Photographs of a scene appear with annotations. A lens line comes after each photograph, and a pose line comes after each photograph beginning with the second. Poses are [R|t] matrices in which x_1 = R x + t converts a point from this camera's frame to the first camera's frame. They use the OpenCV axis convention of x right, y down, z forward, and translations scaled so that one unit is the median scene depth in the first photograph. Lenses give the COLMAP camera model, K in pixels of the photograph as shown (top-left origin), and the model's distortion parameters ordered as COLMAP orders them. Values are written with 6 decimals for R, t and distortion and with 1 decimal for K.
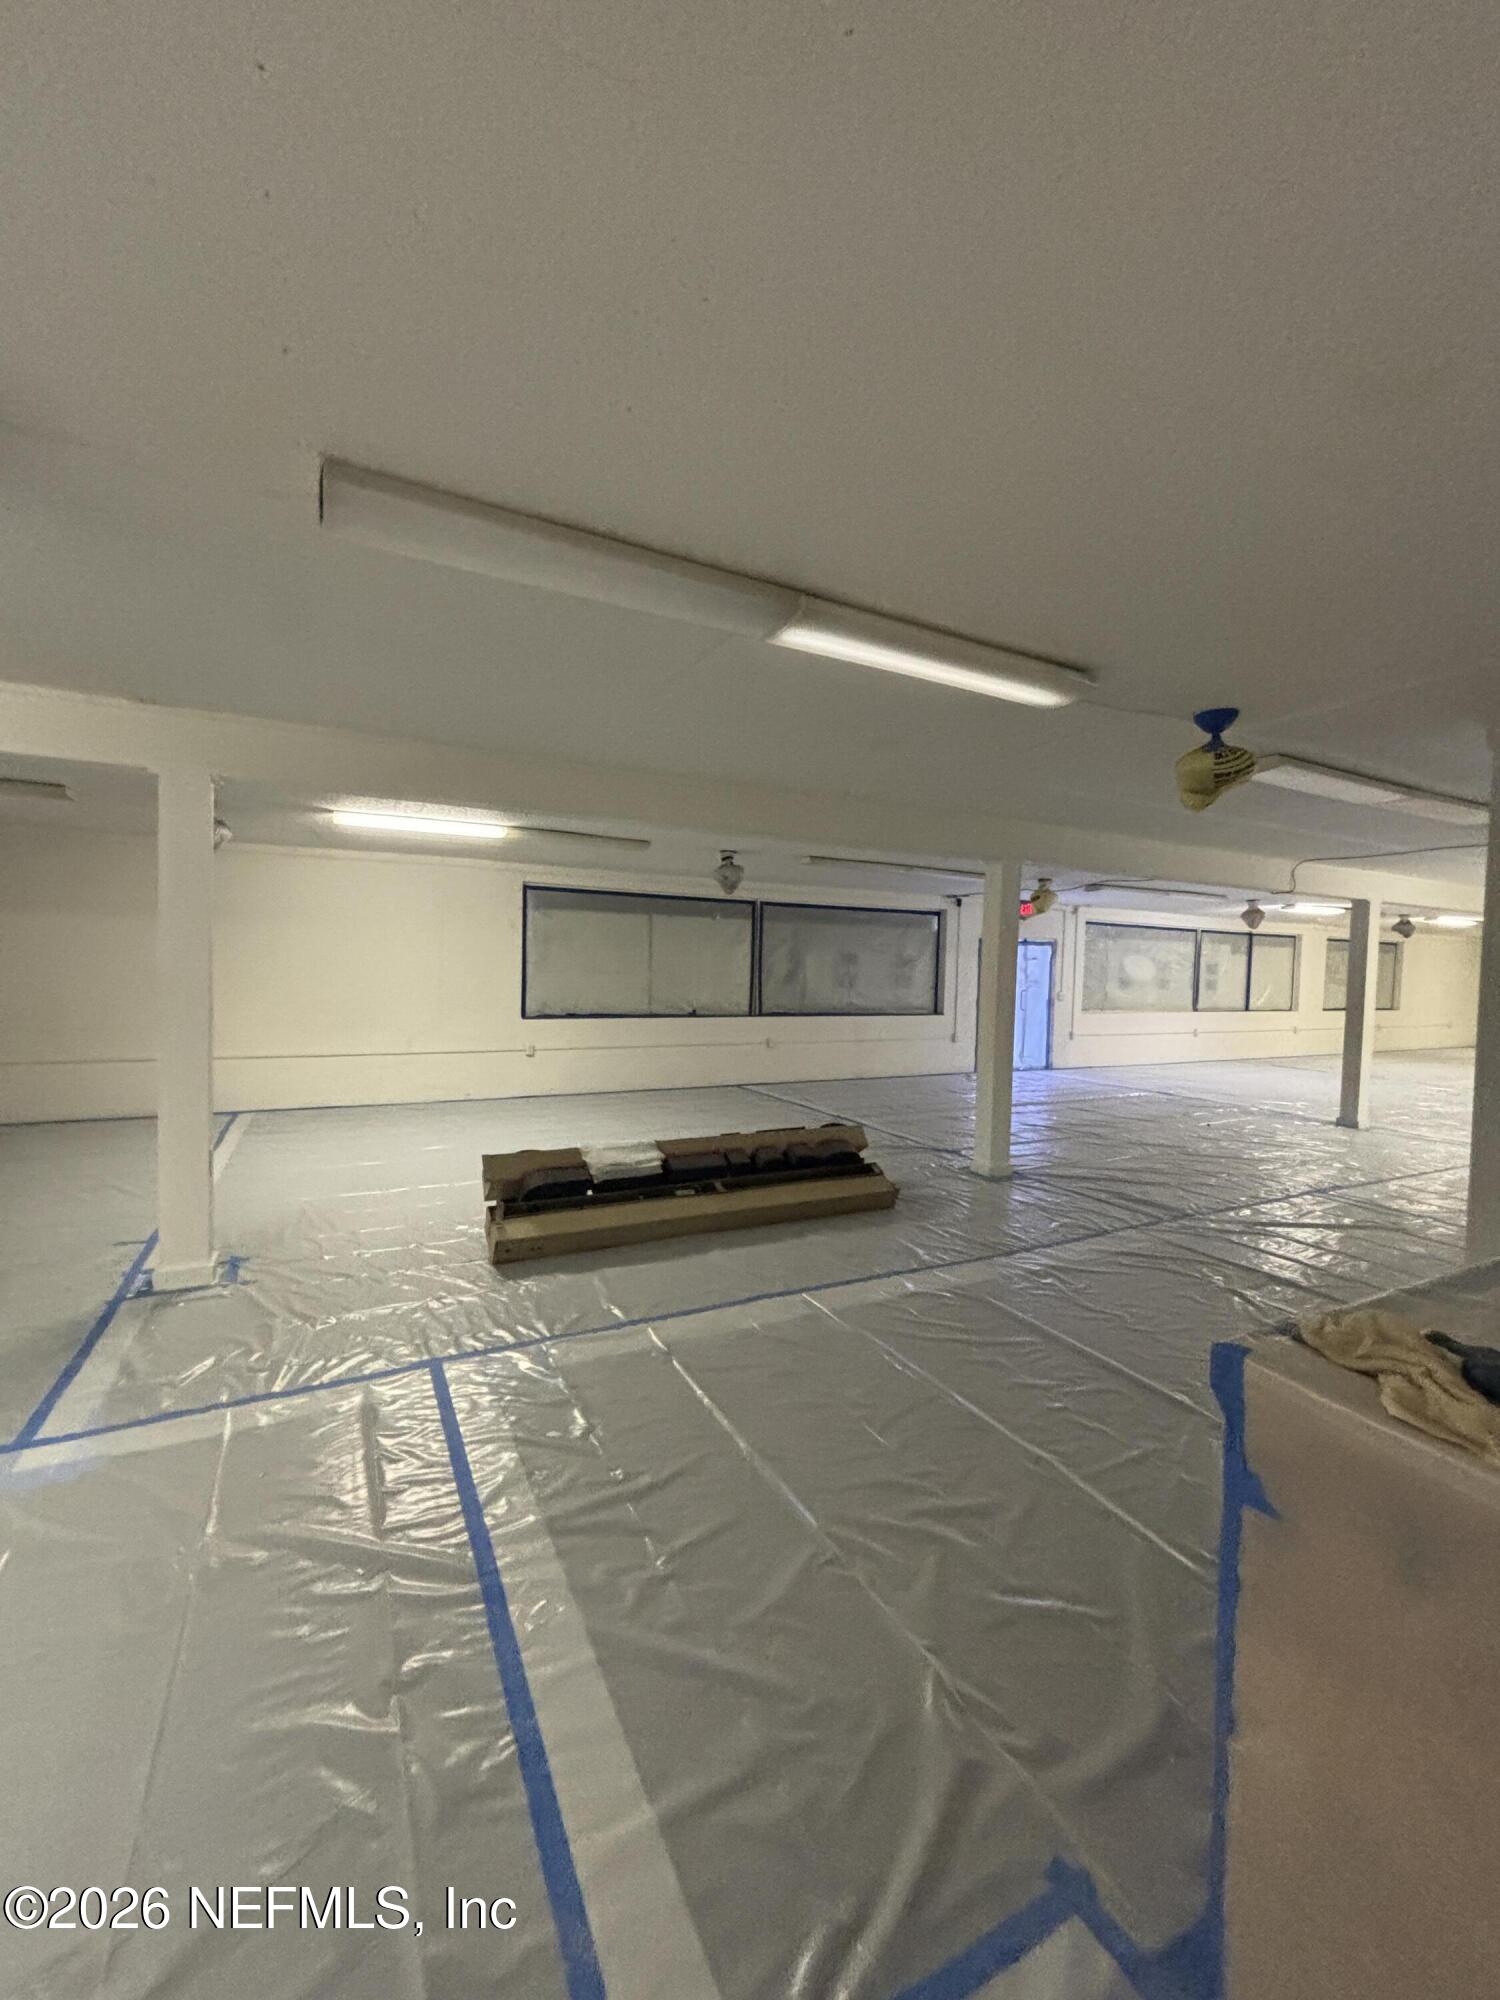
lens RADIAL K [[799.5, 0, 756.9], [0, 799.5, 1004.0], [0, 0, 1]] dist [0.004950, 0.000311]
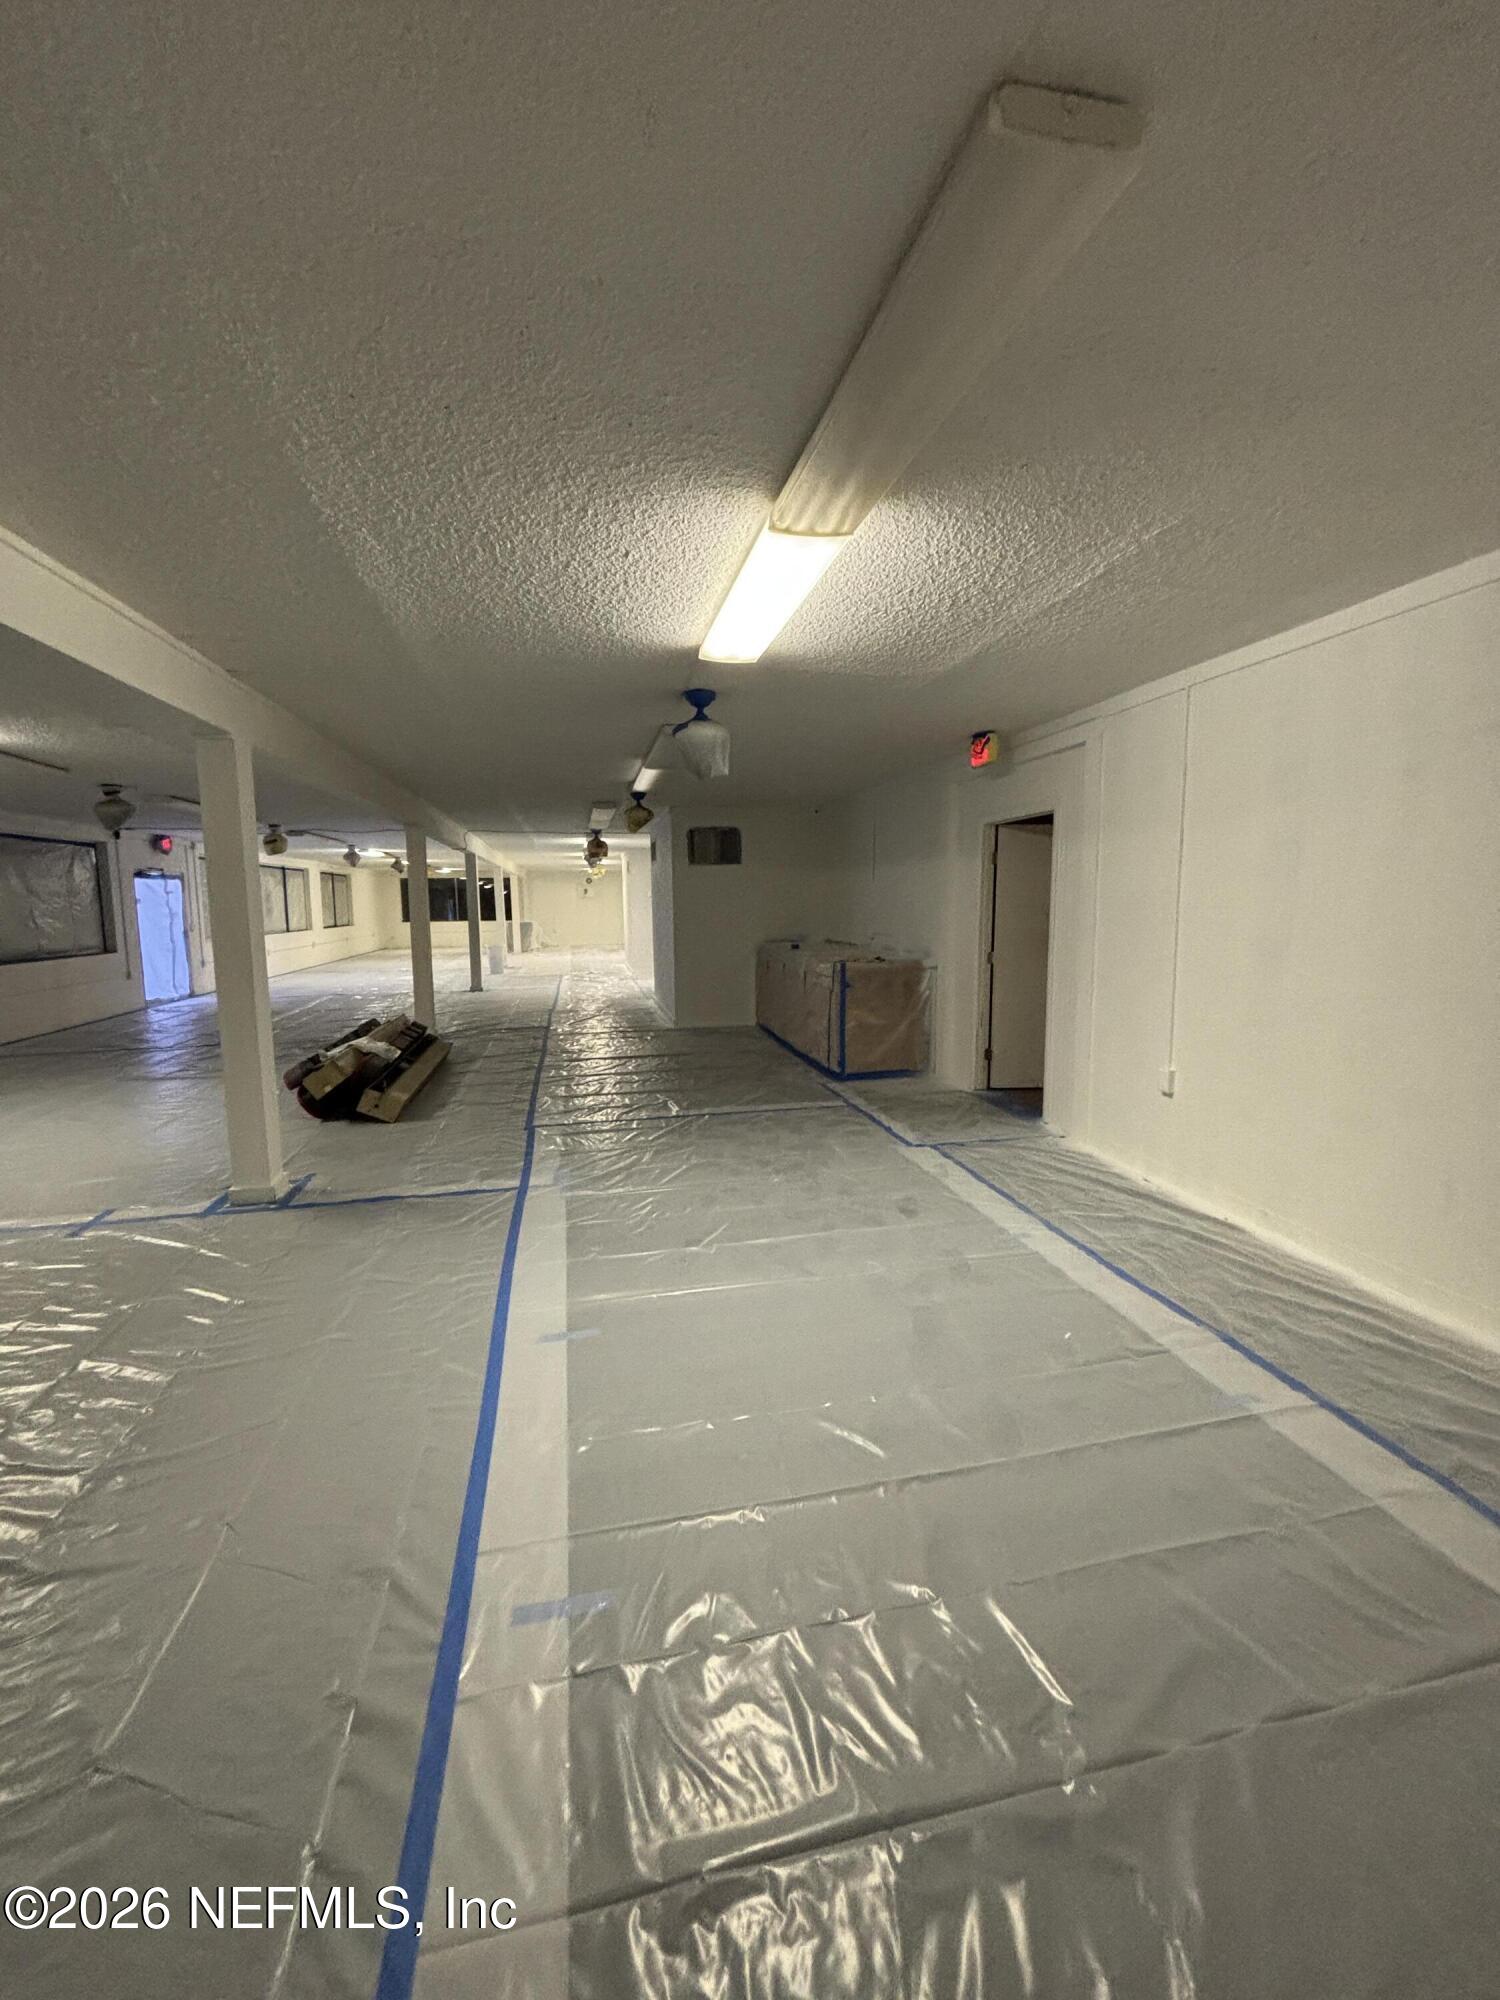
lens RADIAL K [[804.7, 0, 748.1], [0, 804.7, 990.9], [0, 0, 1]] dist [0.001322, -0.000093]
pose [[0.262651, -0.135312, 0.955356, -0.510408], [0.062934, 0.990412, 0.122975, -0.012208], [-0.962836, 0.027825, 0.268649, 0.009958]]
